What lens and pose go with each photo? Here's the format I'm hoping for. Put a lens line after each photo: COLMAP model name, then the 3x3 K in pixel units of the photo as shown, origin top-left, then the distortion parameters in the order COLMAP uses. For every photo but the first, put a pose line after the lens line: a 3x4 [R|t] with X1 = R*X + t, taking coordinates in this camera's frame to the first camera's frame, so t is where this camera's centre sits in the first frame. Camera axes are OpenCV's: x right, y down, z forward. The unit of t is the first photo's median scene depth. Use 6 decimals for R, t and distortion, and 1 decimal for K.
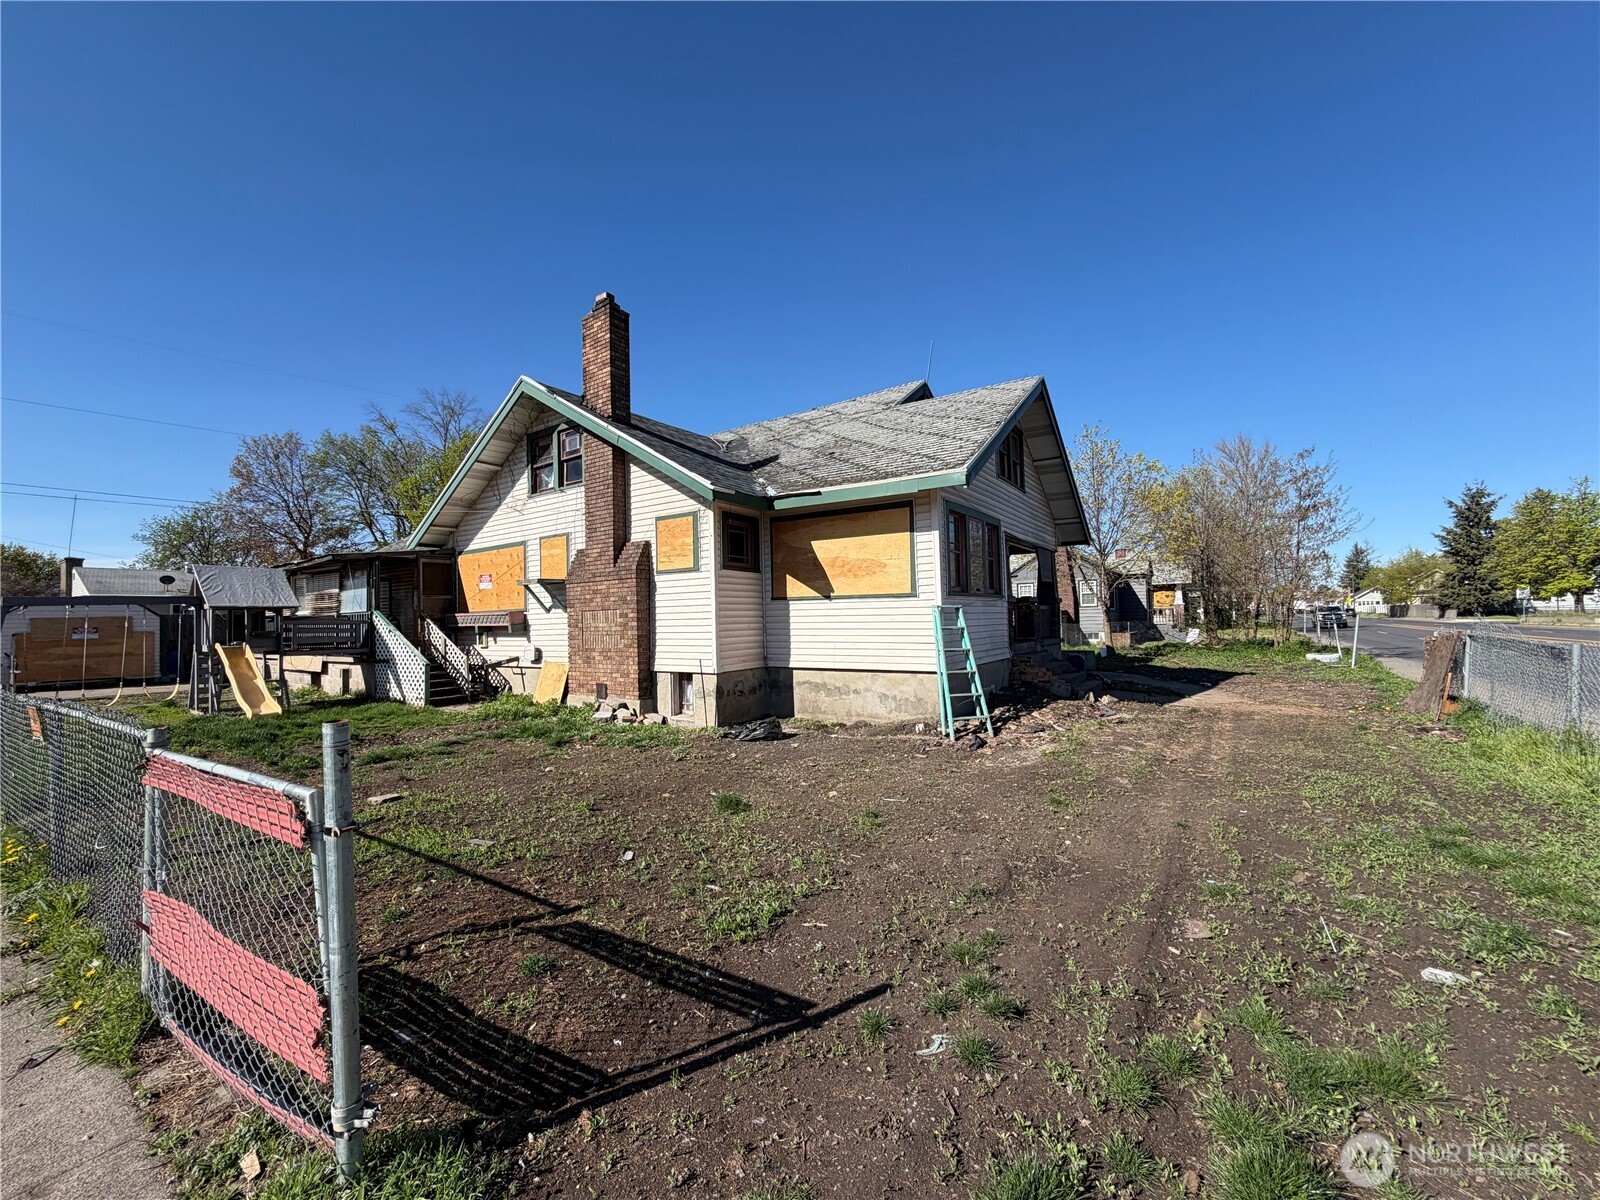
lens RADIAL K [[642.4, 0, 799.9], [0, 642.4, 599.3], [0, 0, 1]] dist [0.000000, 0.000120]
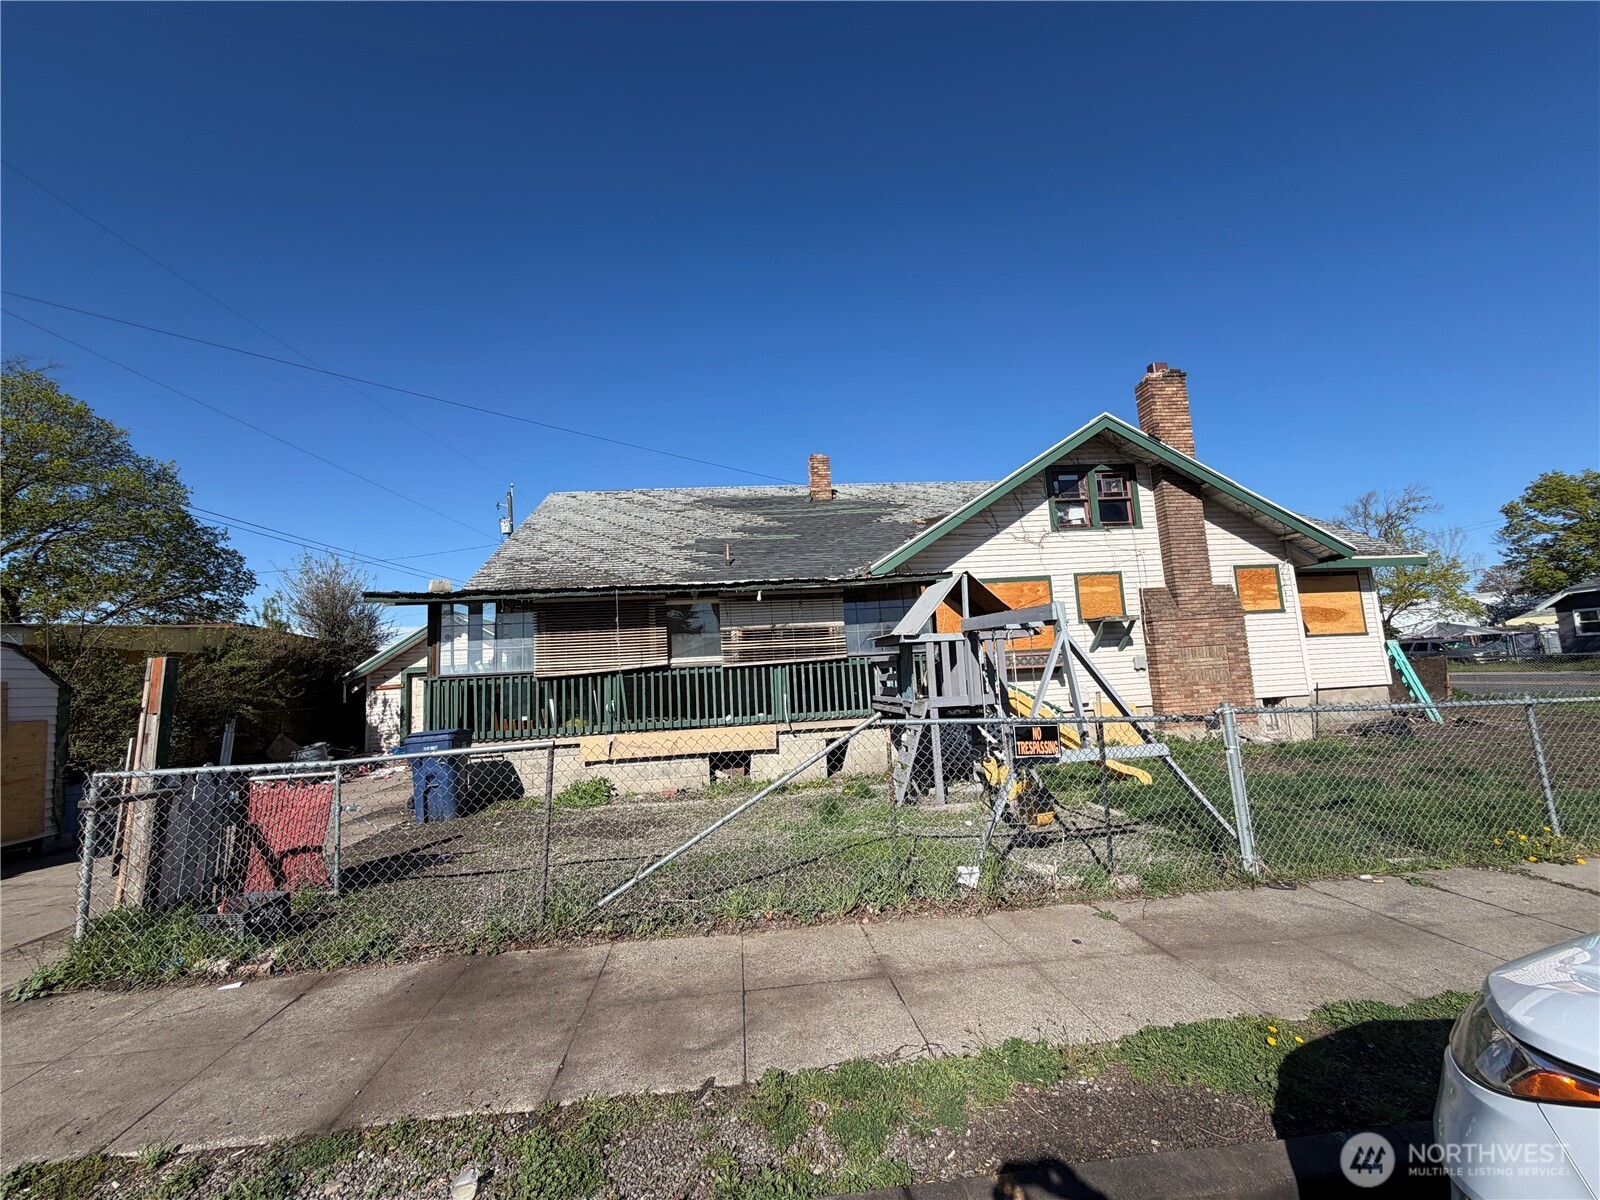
lens RADIAL K [[642.4, 0, 800.5], [0, 642.4, 597.0], [0, 0, 1]] dist [0.000000, 0.000120]
pose [[0.751882, 0.058364, 0.656709, -1.505806], [0.017949, 0.993893, -0.108881, 0.039900], [-0.659053, 0.093653, 0.746243, 0.624582]]
